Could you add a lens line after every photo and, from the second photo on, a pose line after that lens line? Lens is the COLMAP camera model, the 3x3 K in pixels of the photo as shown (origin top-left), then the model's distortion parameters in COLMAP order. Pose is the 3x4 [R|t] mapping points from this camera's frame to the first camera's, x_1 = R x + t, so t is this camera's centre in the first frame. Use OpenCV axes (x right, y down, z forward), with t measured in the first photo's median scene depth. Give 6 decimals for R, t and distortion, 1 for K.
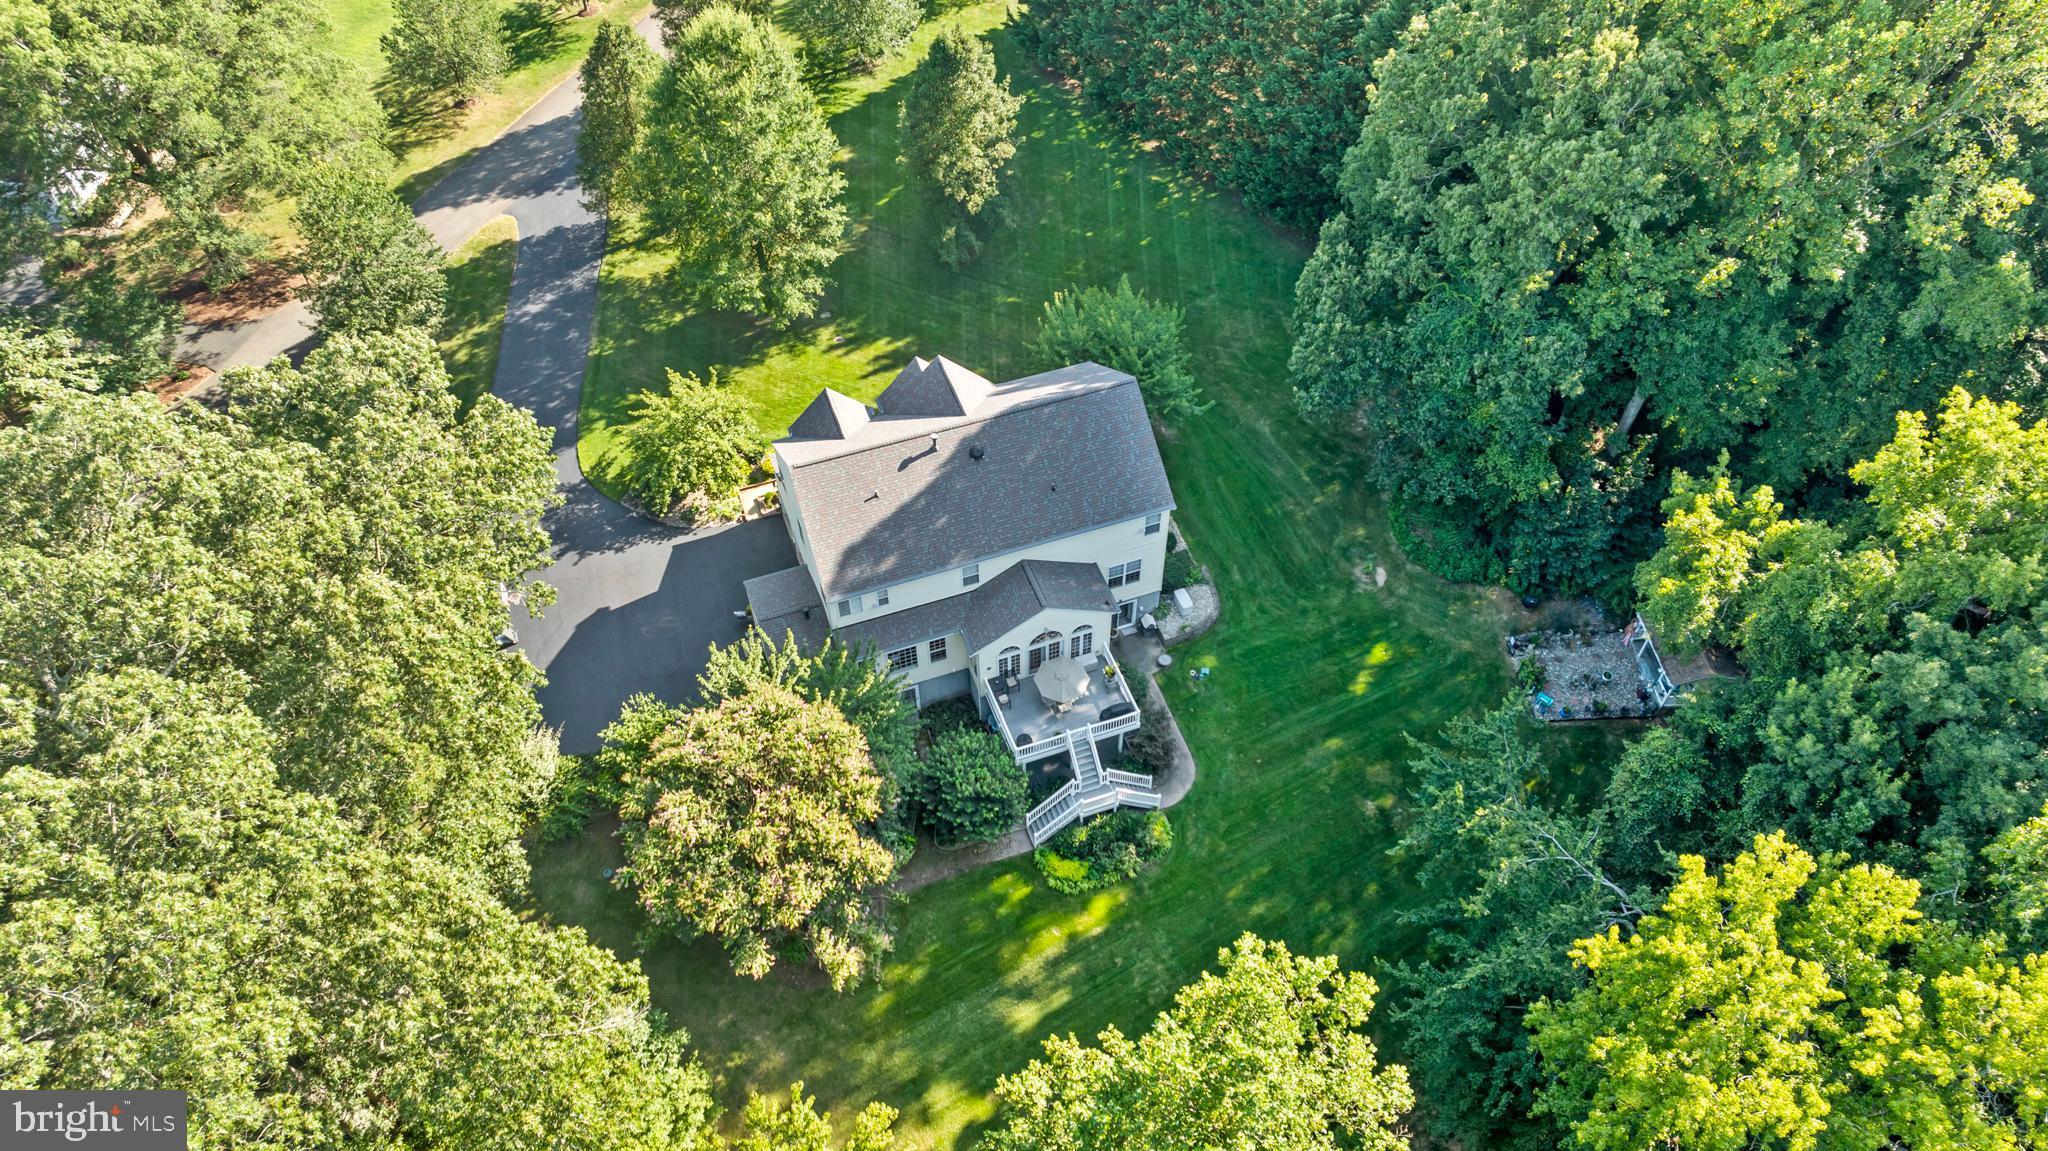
lens RADIAL K [[1444.1, 0, 984.8], [0, 1444.1, 573.5], [0, 0, 1]] dist [-0.007580, -0.001256]
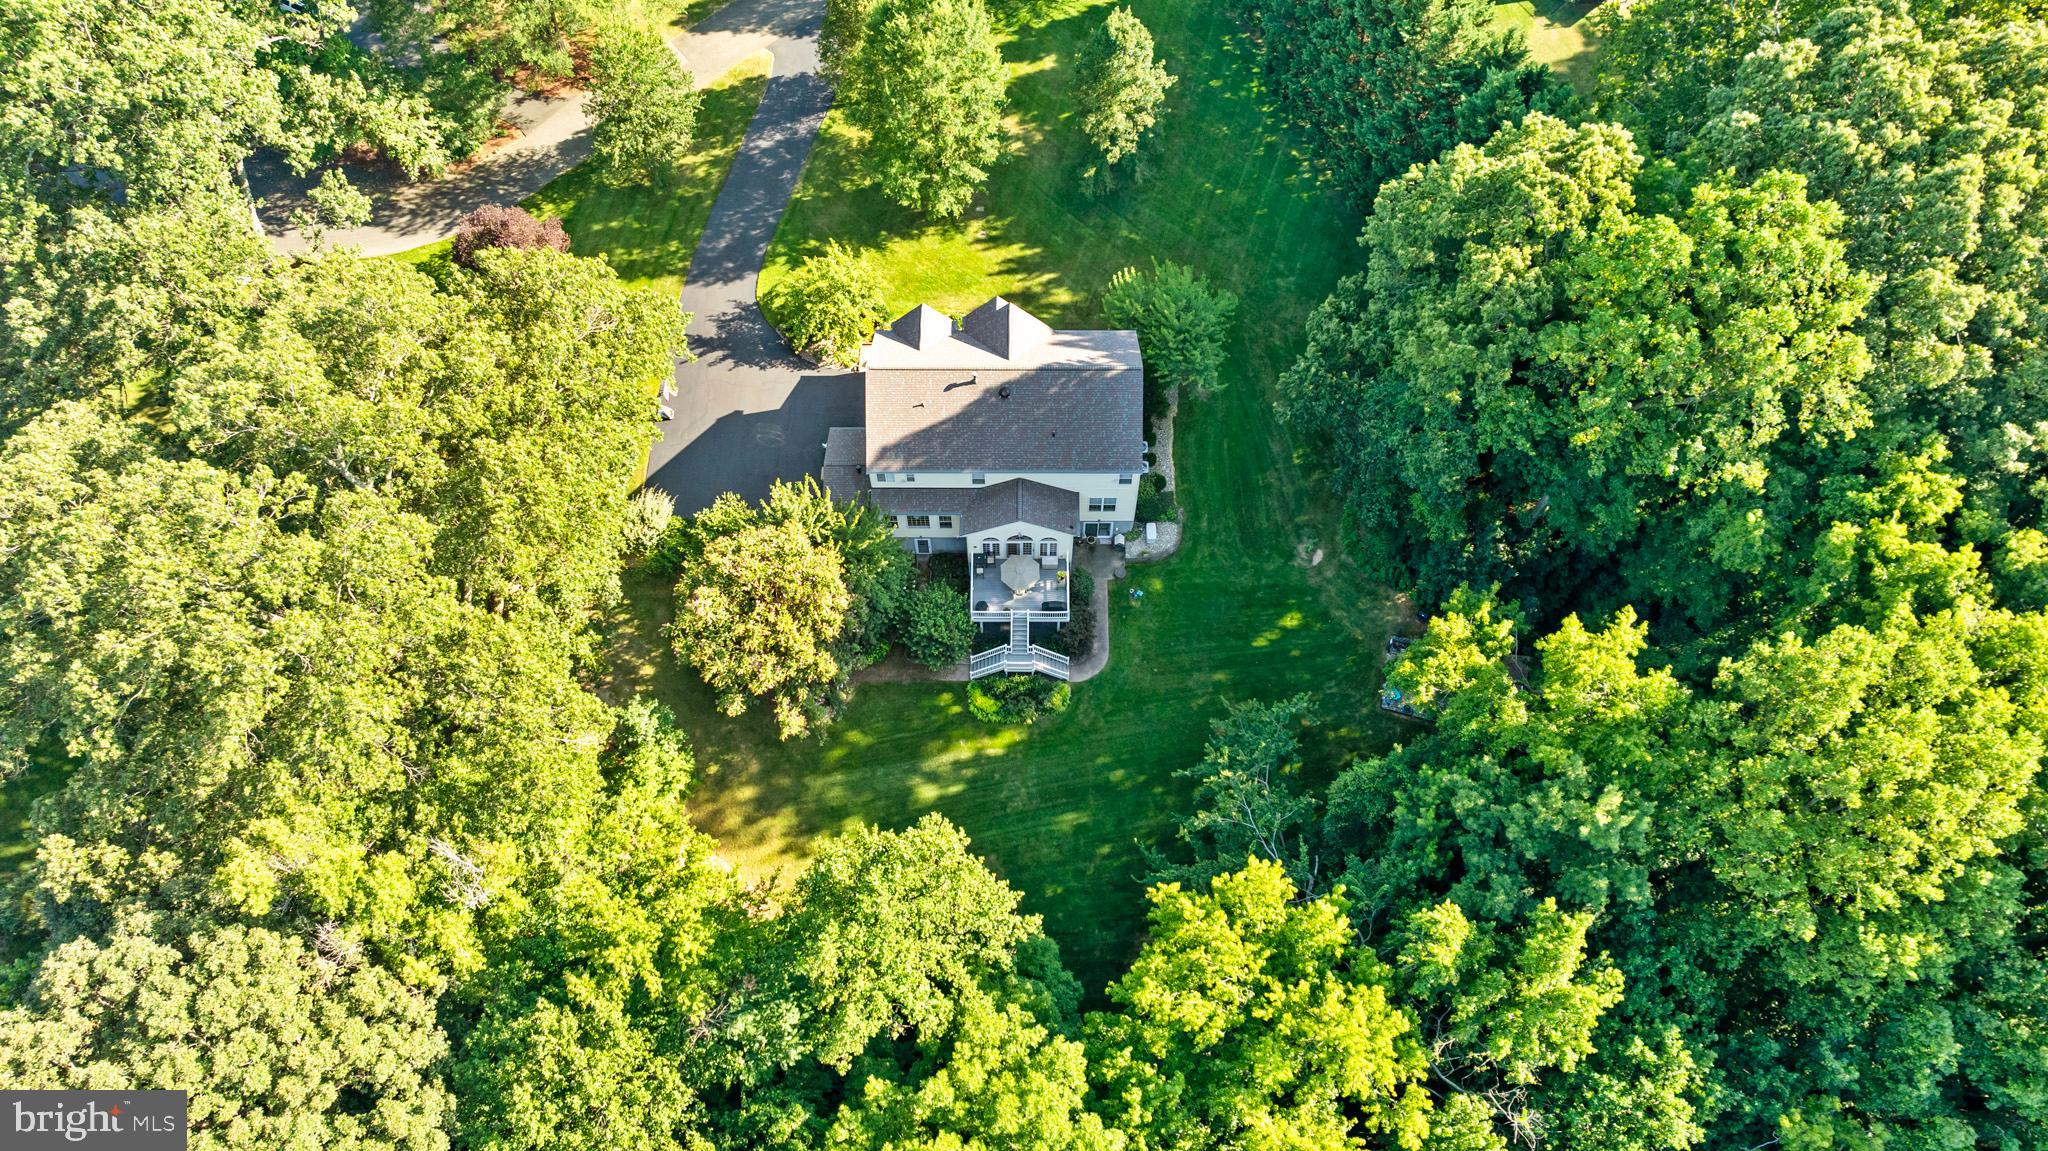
lens RADIAL K [[1444.1, 0, 984.8], [0, 1444.1, 573.5], [0, 0, 1]] dist [-0.007580, -0.001256]
pose [[0.938922, 0.302731, -0.163647, 0.236186], [-0.258585, 0.934416, 0.244951, -0.240244], [0.227068, -0.187673, 0.955625, -0.288805]]
